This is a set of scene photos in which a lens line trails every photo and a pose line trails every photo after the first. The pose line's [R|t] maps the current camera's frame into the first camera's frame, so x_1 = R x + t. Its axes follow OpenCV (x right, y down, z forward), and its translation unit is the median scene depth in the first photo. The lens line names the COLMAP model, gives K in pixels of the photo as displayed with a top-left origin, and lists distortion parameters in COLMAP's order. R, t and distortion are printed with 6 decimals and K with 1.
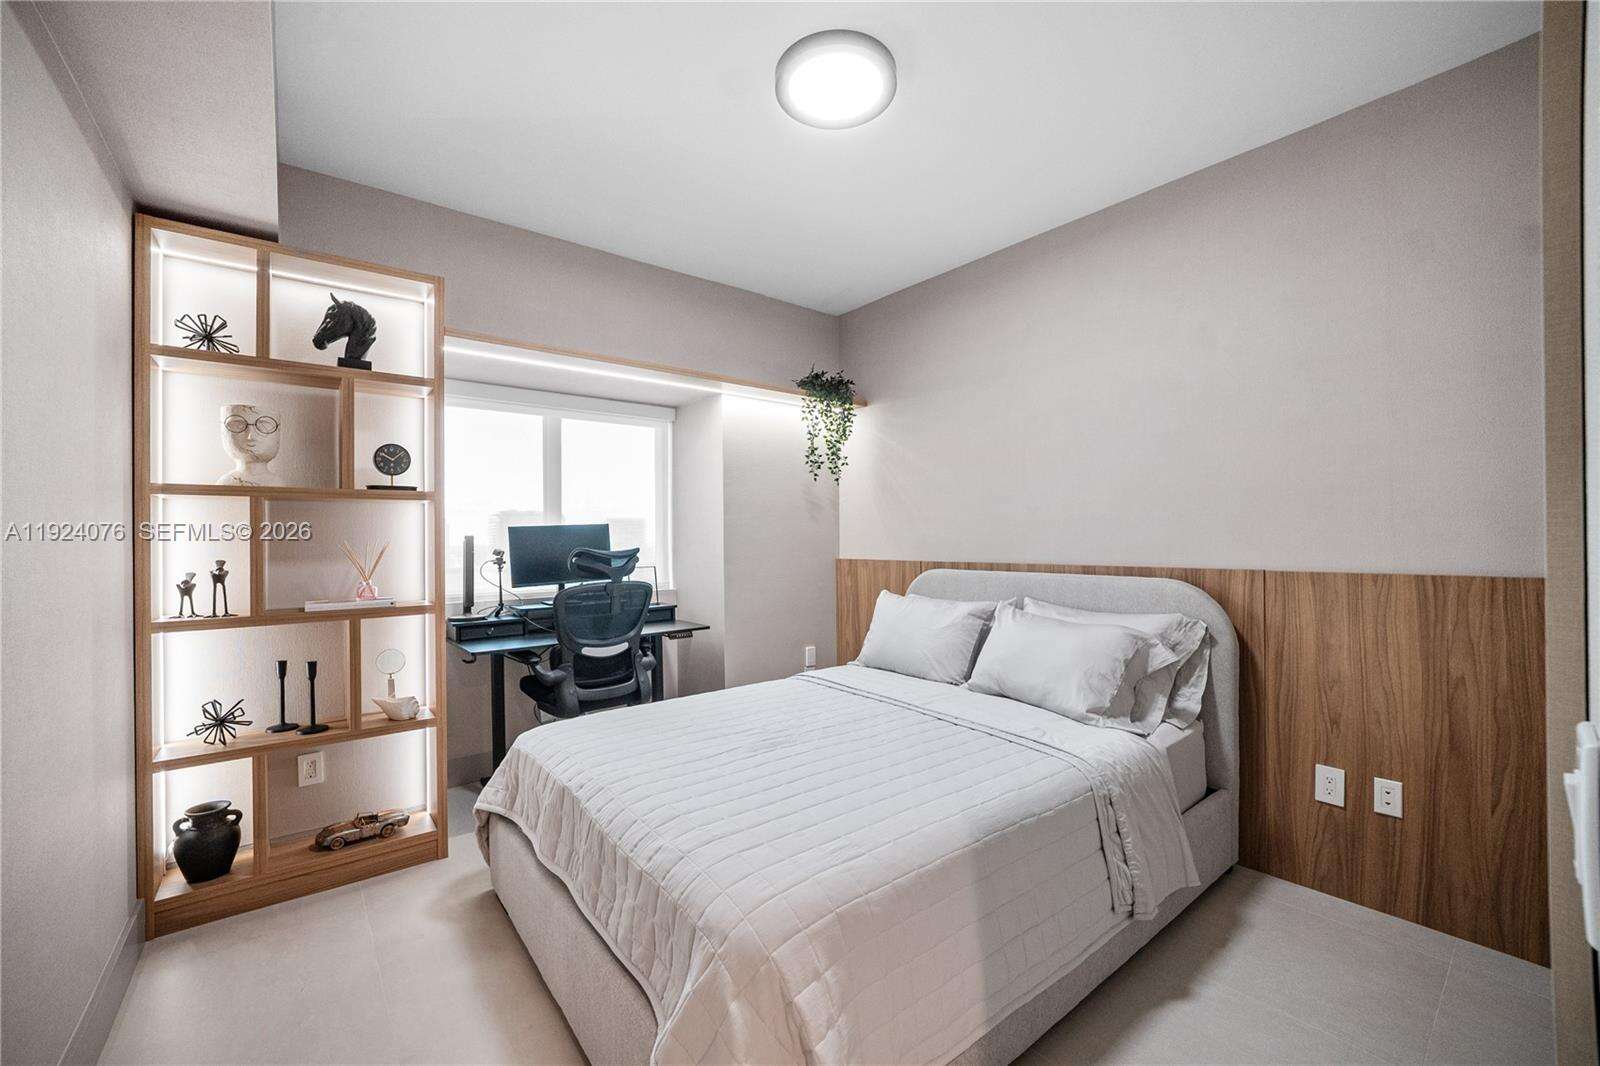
lens RADIAL K [[646.1, 0, 804.7], [0, 646.1, 535.6], [0, 0, 1]] dist [-0.014039, 0.000439]
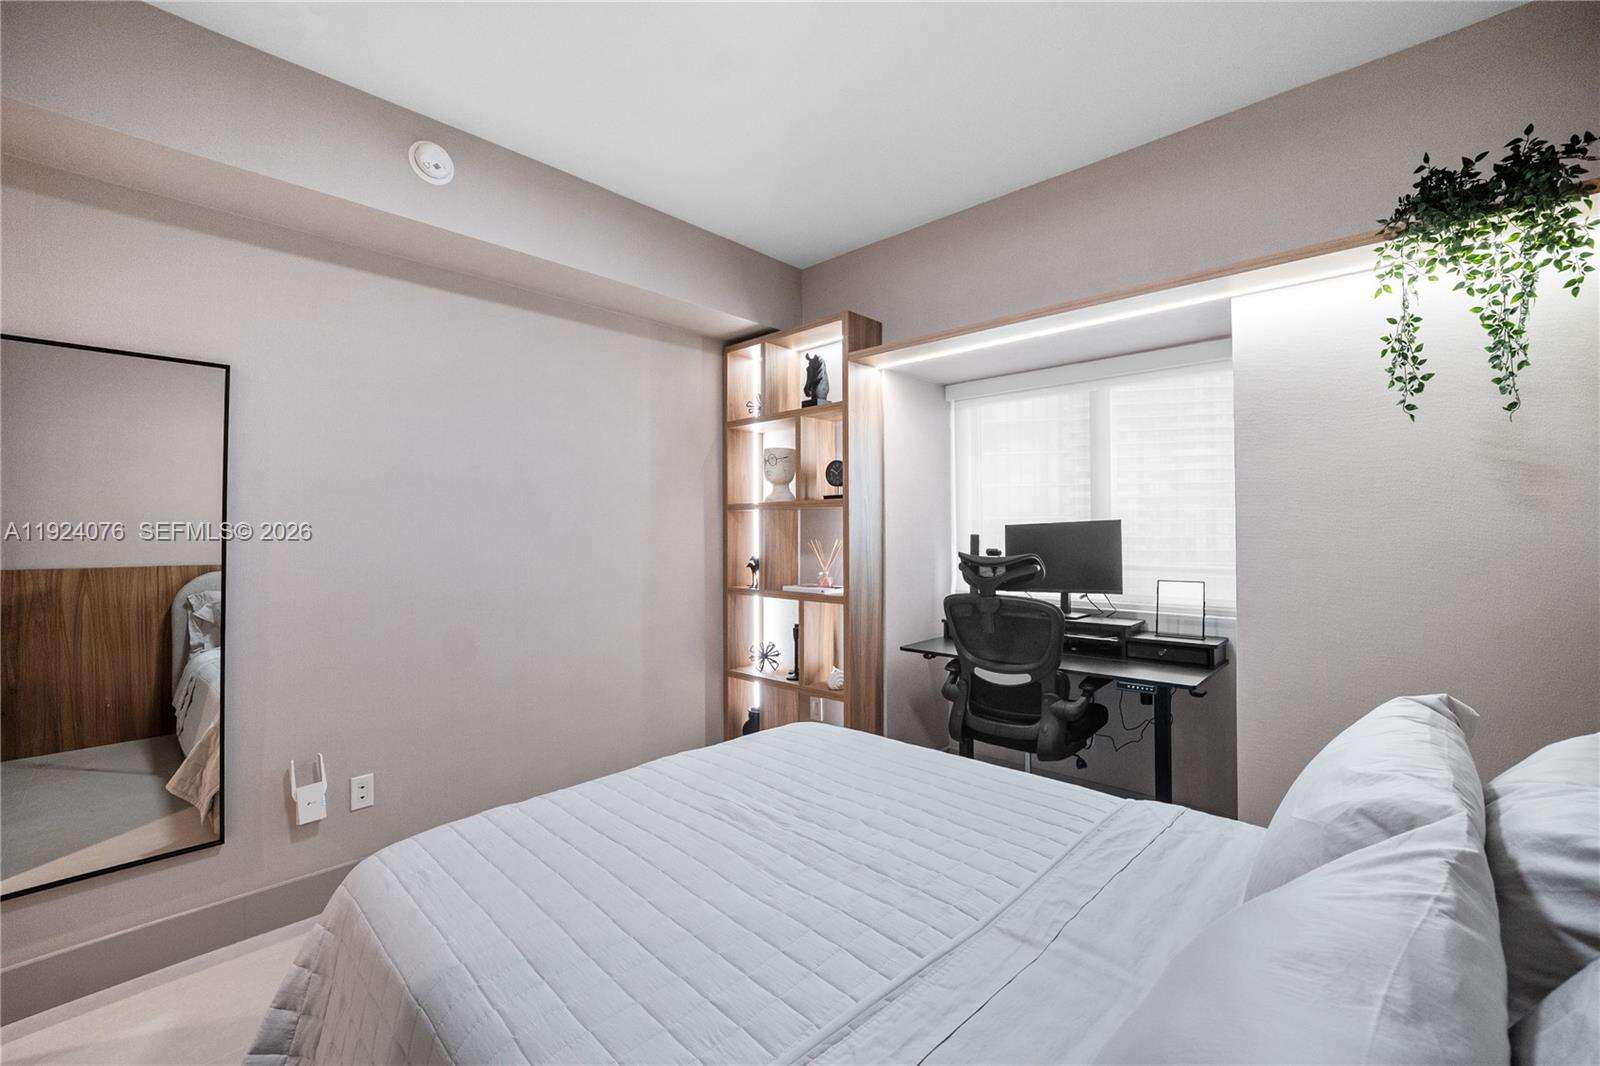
lens RADIAL K [[652.6, 0, 805.2], [0, 652.6, 514.9], [0, 0, 1]] dist [-0.001421, -0.000024]
pose [[0.157195, -0.014959, -0.987454, 0.446433], [0.006295, 0.999880, -0.014146, -0.017493], [0.987548, -0.003992, 0.157270, 0.580177]]
